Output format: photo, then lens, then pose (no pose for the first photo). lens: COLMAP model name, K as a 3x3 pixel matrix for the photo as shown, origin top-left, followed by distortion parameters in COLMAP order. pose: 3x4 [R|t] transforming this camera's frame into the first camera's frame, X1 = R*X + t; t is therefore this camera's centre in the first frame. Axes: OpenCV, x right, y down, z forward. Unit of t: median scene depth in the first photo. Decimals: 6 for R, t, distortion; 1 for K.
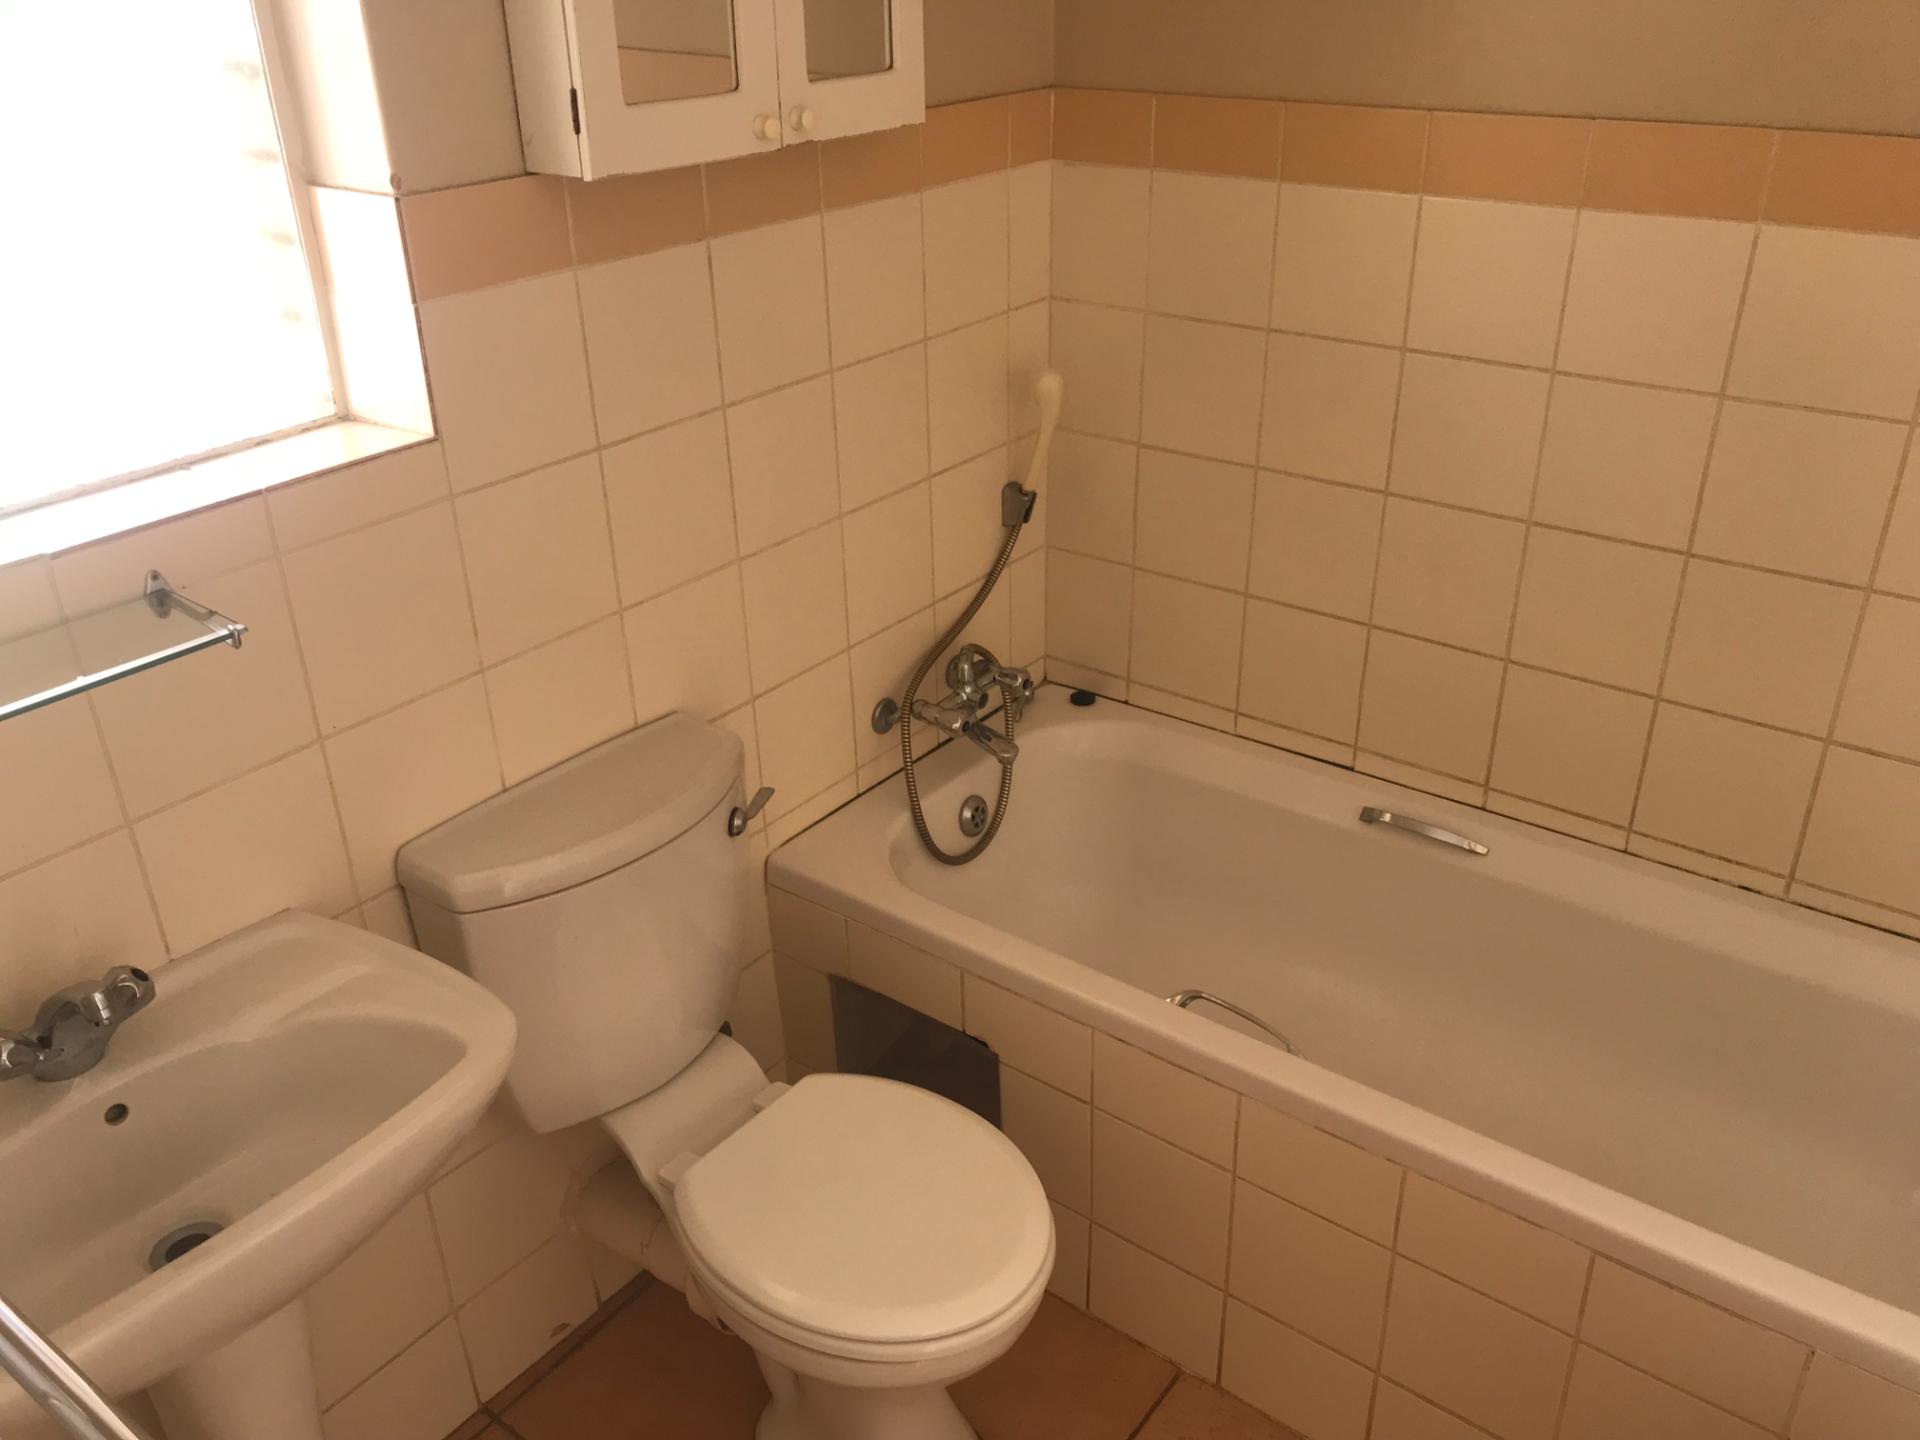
lens RADIAL K [[1579.9, 0, 975.4], [0, 1579.9, 721.5], [0, 0, 1]] dist [0.058704, -0.062782]
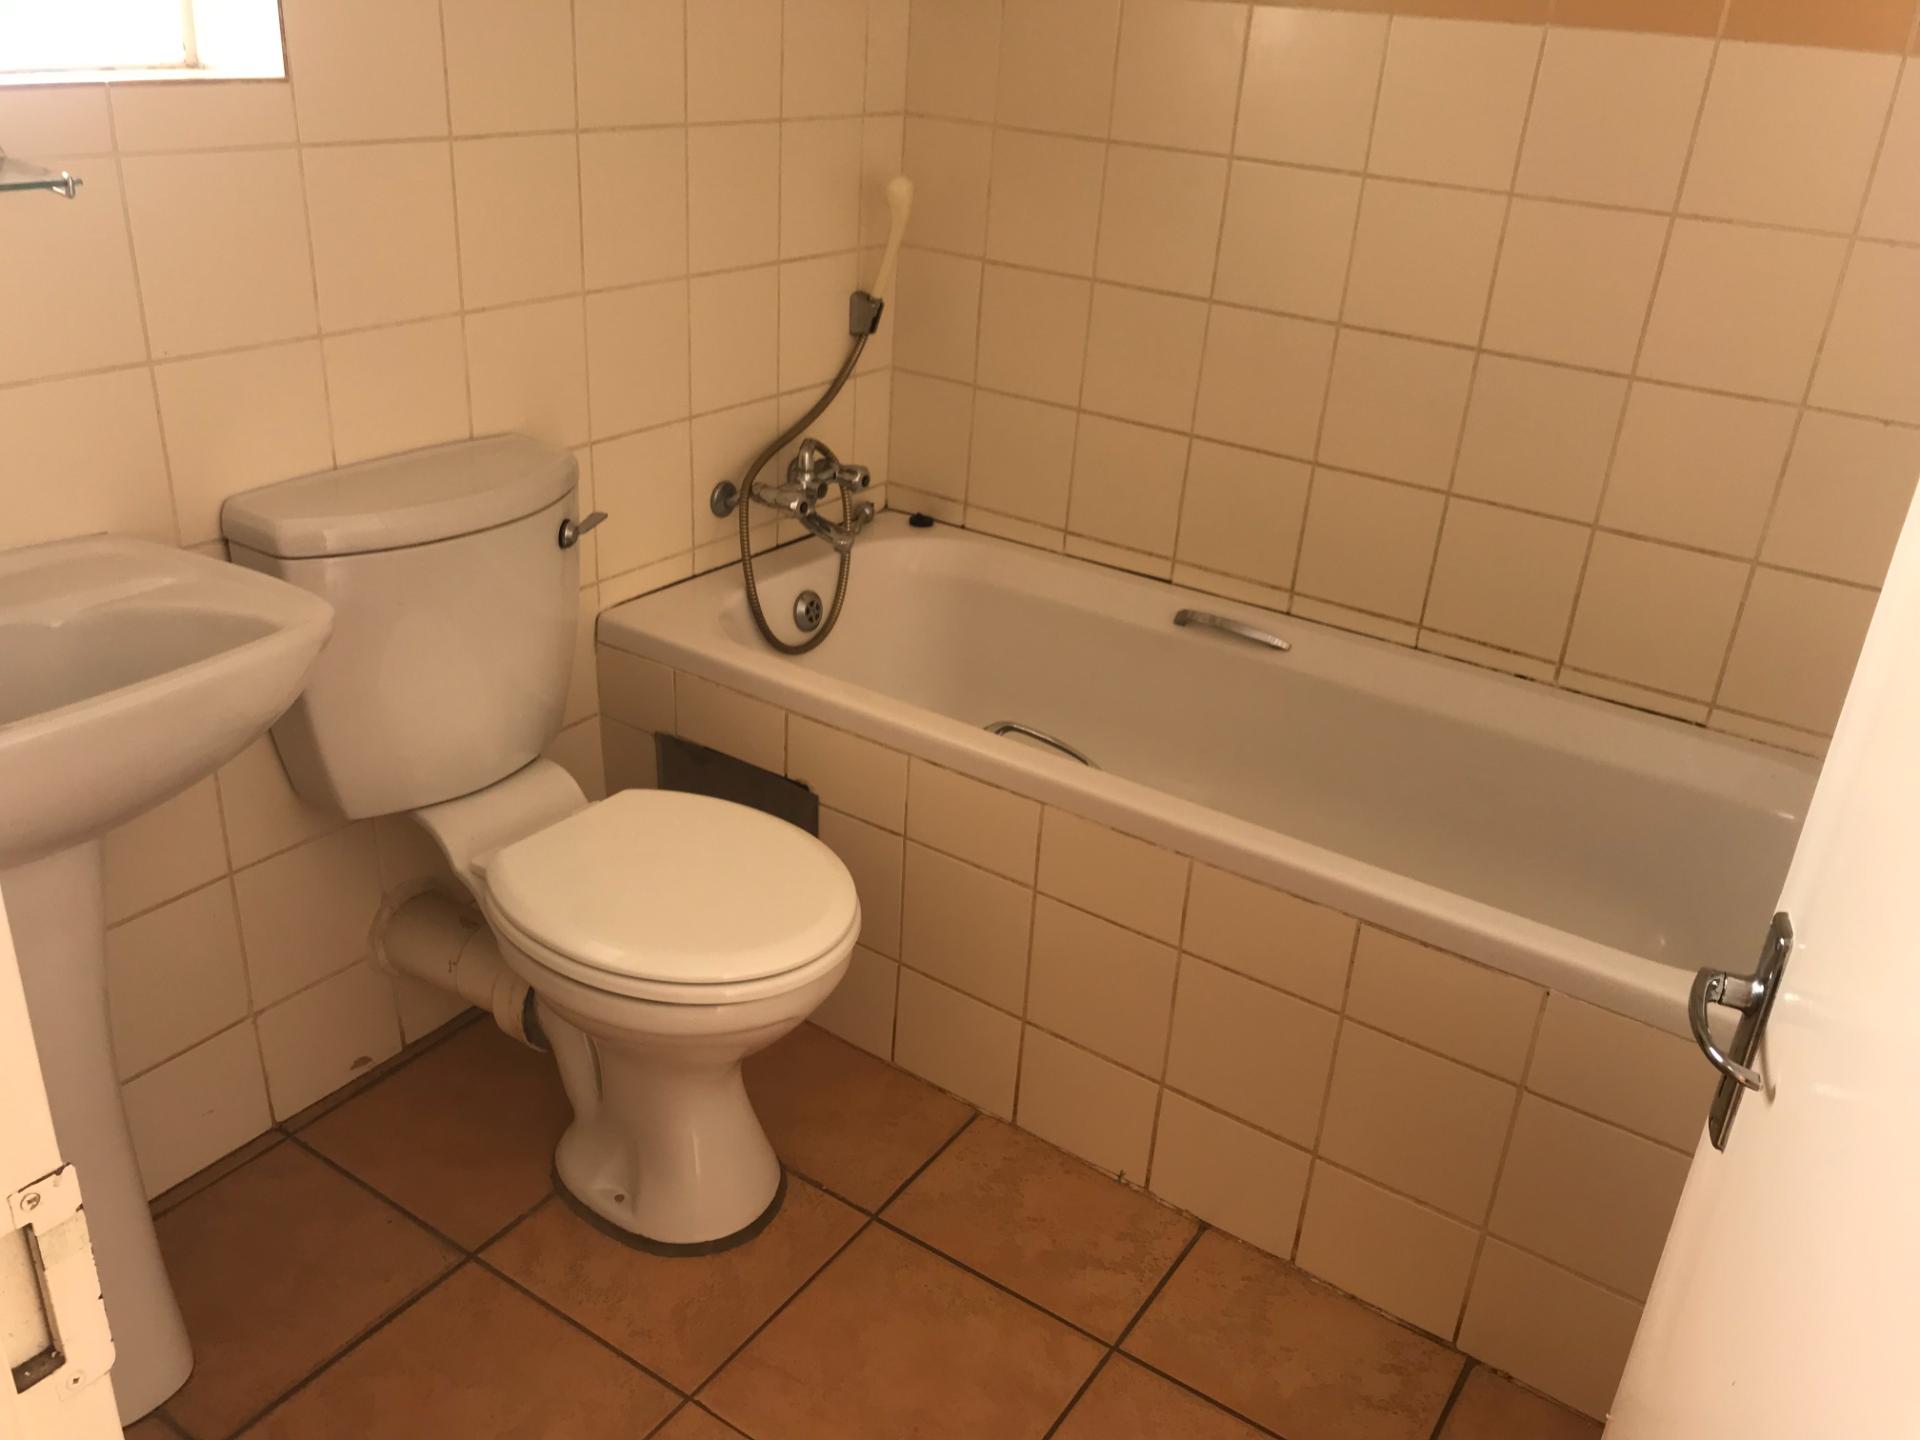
lens RADIAL K [[1579.9, 0, 971.8], [0, 1579.9, 720.1], [0, 0, 1]] dist [0.058704, -0.062782]
pose [[0.994990, 0.048907, 0.087197, 0.022315], [-0.045605, 0.998180, -0.039470, 0.196040], [-0.088969, 0.035296, 0.995409, -0.033999]]
